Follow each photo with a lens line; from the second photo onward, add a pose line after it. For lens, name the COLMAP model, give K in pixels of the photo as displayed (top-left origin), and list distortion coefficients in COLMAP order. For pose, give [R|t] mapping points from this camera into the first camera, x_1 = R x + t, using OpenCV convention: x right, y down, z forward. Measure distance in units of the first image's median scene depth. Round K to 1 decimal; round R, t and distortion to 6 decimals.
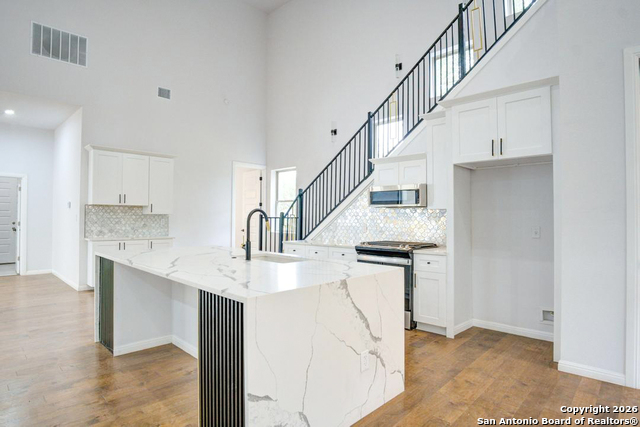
lens RADIAL K [[361.3, 0, 326.2], [0, 361.3, 209.9], [0, 0, 1]] dist [-0.039545, 0.006499]
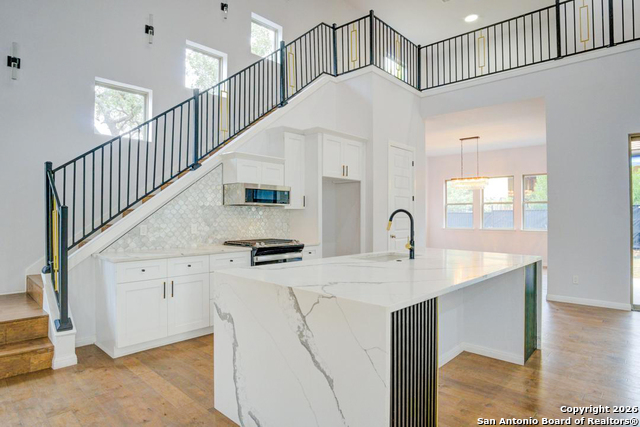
lens RADIAL K [[361.3, 0, 319.0], [0, 361.3, 213.0], [0, 0, 1]] dist [-0.039545, 0.006499]
pose [[-0.012906, -0.009840, 0.999868, -0.897055], [-0.035008, 0.999343, 0.009383, -0.002690], [-0.999304, -0.034882, -0.013243, 0.919813]]
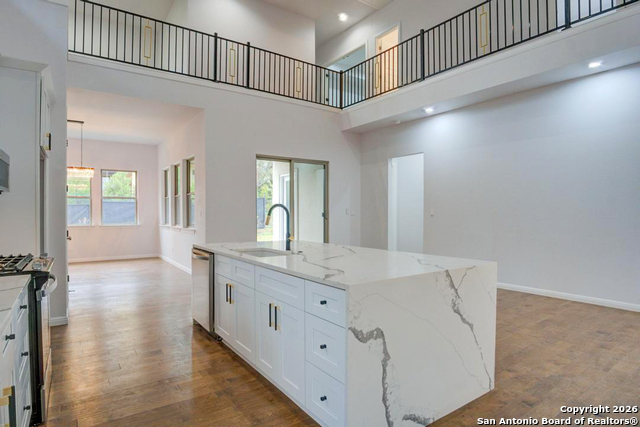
lens RADIAL K [[361.3, 0, 314.0], [0, 361.3, 213.5], [0, 0, 1]] dist [-0.039545, 0.006499]
pose [[-0.981744, -0.016469, 0.189494, -0.367892], [-0.021169, 0.999516, -0.022805, 0.026266], [-0.189027, -0.026400, -0.981617, 1.495570]]
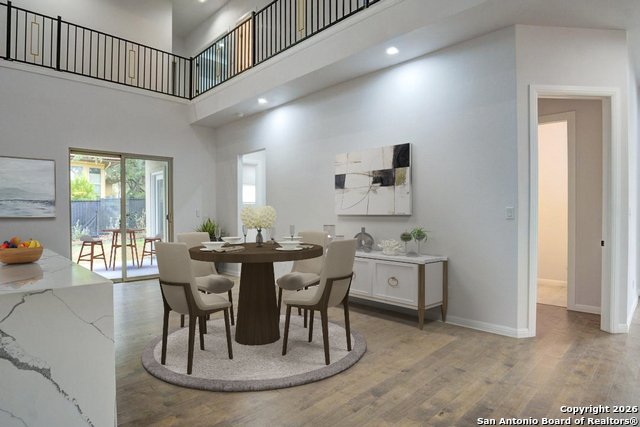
lens RADIAL K [[361.3, 0, 320.0], [0, 361.3, 217.4], [0, 0, 1]] dist [-0.039545, 0.006499]
pose [[-0.999300, -0.011762, 0.035510, -0.829855], [-0.012451, 0.999737, -0.019236, 0.012902], [-0.035274, -0.019665, -0.999184, 1.286534]]
